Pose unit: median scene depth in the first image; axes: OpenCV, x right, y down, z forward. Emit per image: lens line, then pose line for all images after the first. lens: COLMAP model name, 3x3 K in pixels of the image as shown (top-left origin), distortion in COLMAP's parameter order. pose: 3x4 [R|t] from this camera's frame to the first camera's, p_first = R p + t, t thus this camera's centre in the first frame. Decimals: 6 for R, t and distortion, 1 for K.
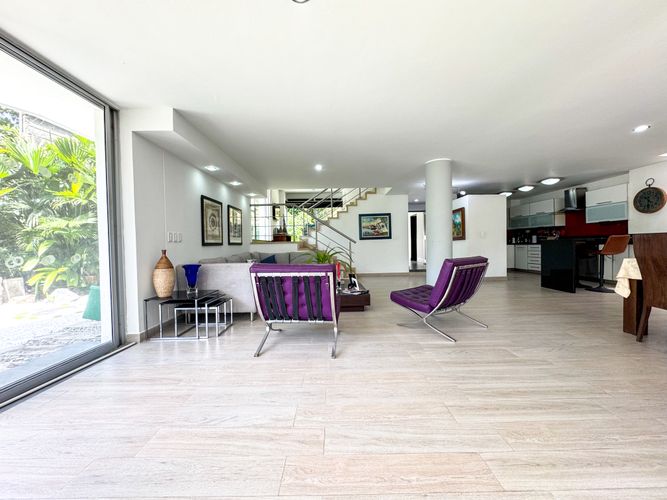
lens RADIAL K [[266.5, 0, 337.0], [0, 266.5, 250.9], [0, 0, 1]] dist [-0.001555, 0.000326]
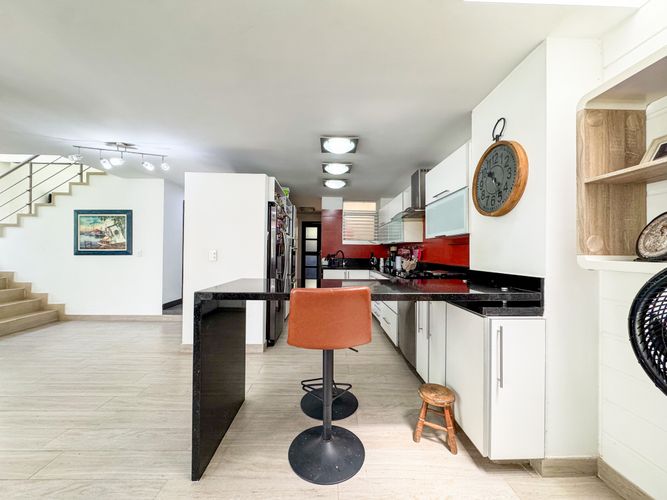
lens RADIAL K [[266.5, 0, 332.6], [0, 266.5, 248.2], [0, 0, 1]] dist [-0.001555, 0.000326]
pose [[0.999479, 0.031291, 0.007868, 0.720482], [-0.031003, 0.998928, -0.034376, -0.061566], [-0.008935, 0.034115, 0.999378, 0.492145]]
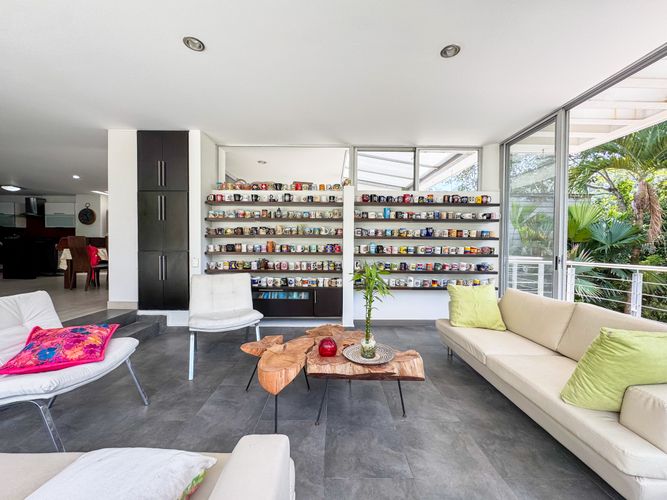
lens RADIAL K [[266.5, 0, 335.0], [0, 266.5, 247.1], [0, 0, 1]] dist [-0.001555, 0.000326]
pose [[0.002073, 0.006983, 0.999973, -0.291309], [0.021119, 0.999752, -0.007025, 0.025611], [-0.999775, 0.021133, 0.001925, -0.336226]]
